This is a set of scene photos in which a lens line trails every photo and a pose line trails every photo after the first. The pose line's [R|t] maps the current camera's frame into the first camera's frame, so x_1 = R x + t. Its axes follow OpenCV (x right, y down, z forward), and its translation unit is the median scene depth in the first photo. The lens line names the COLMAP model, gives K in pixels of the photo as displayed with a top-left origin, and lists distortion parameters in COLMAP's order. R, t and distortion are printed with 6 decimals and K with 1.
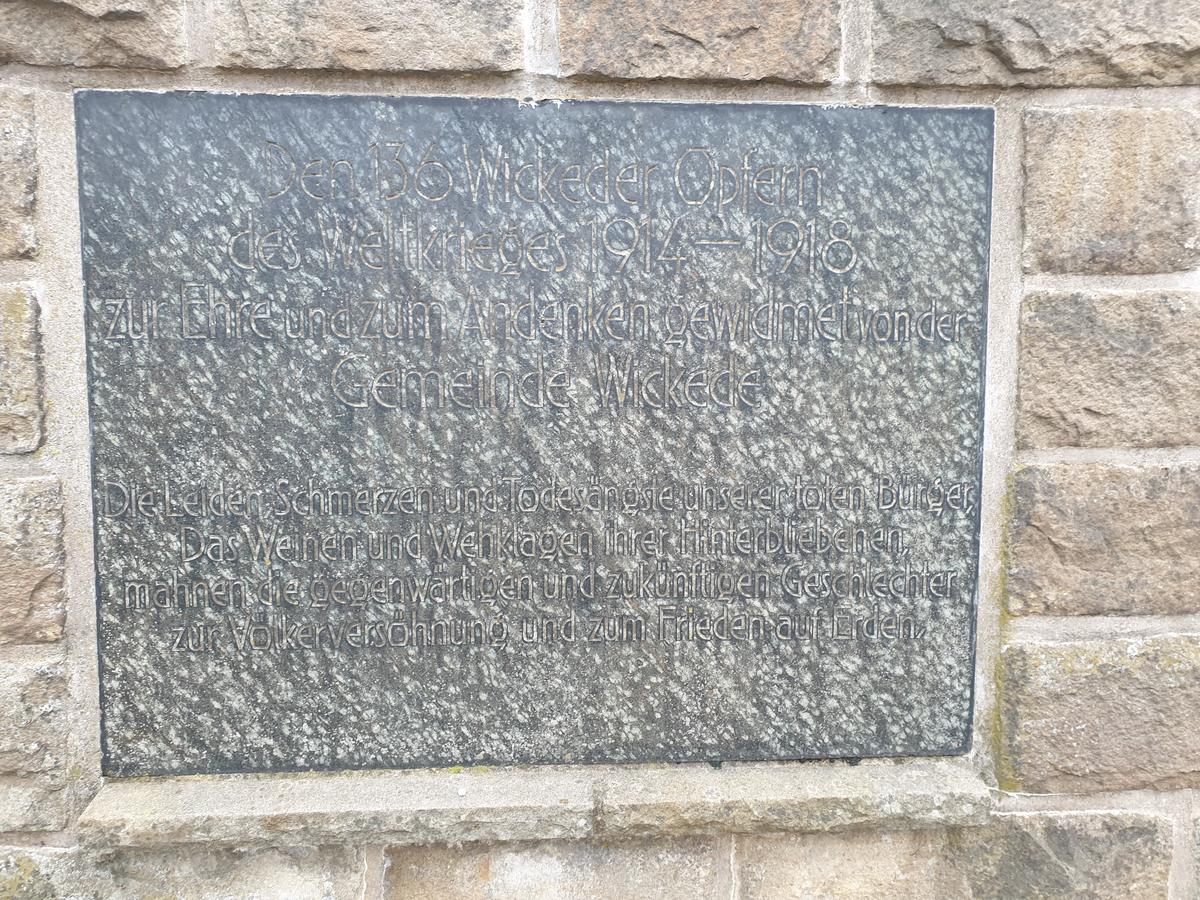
lens RADIAL K [[928.1, 0, 600.0], [0, 928.1, 450.0], [0, 0, 1]] dist [-0.004581, -0.052772]
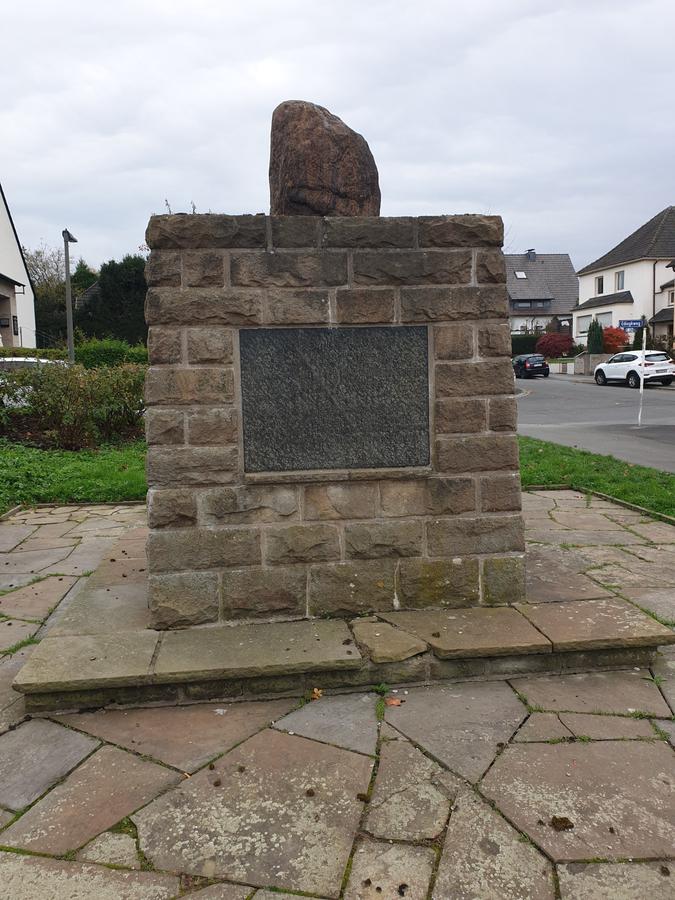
lens RADIAL K [[696.1, 0, 337.5], [0, 696.1, 450.0], [0, 0, 1]] dist [-0.004581, -0.052772]
pose [[0.997528, -0.034516, 0.061214, -0.273211], [0.034561, 0.999403, 0.000325, 0.249817], [-0.061189, 0.001792, 0.998125, -2.518230]]
